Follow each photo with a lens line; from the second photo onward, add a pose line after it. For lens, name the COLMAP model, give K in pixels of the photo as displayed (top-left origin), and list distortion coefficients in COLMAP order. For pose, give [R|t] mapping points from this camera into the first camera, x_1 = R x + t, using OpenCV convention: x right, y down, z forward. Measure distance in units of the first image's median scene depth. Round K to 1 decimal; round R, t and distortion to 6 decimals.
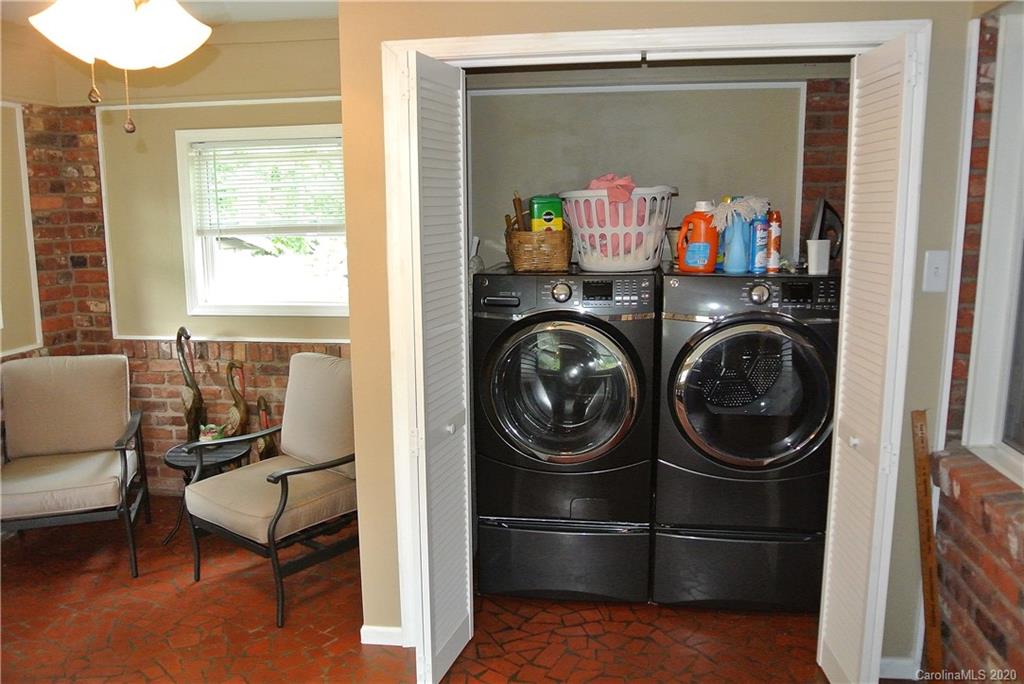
lens RADIAL K [[805.2, 0, 512.0], [0, 805.2, 347.0], [0, 0, 1]] dist [-0.056962, 0.019437]
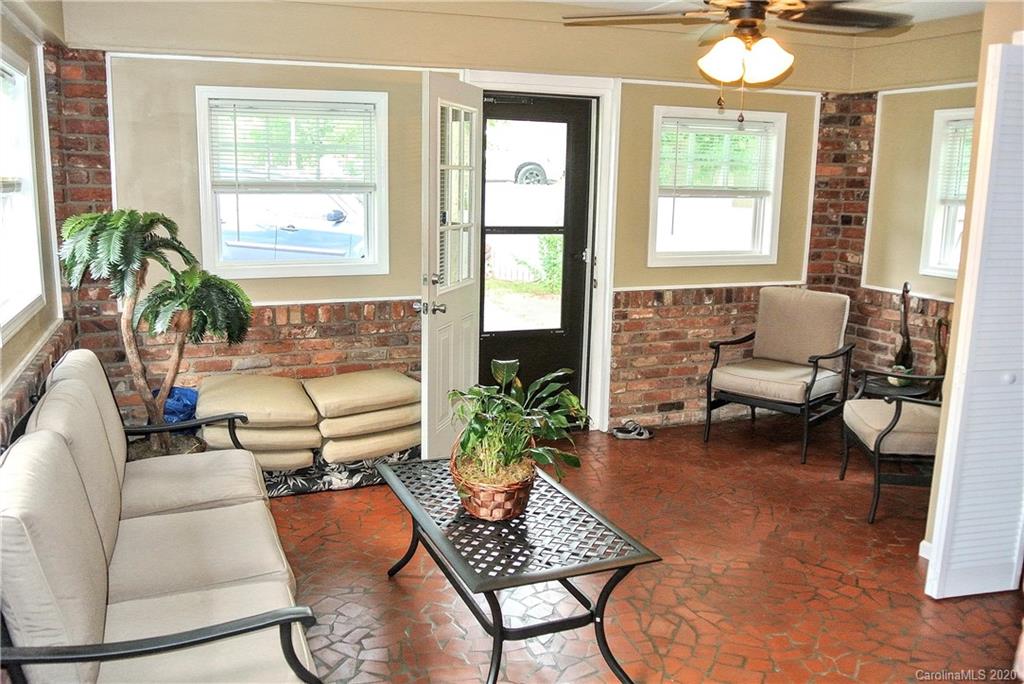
lens RADIAL K [[805.2, 0, 508.5], [0, 805.2, 338.8], [0, 0, 1]] dist [-0.056962, 0.019437]
pose [[0.526423, 0.188579, -0.829046, 0.239893], [-0.171163, 0.978634, 0.113921, 0.021582], [0.832816, 0.081932, 0.547453, -0.093335]]
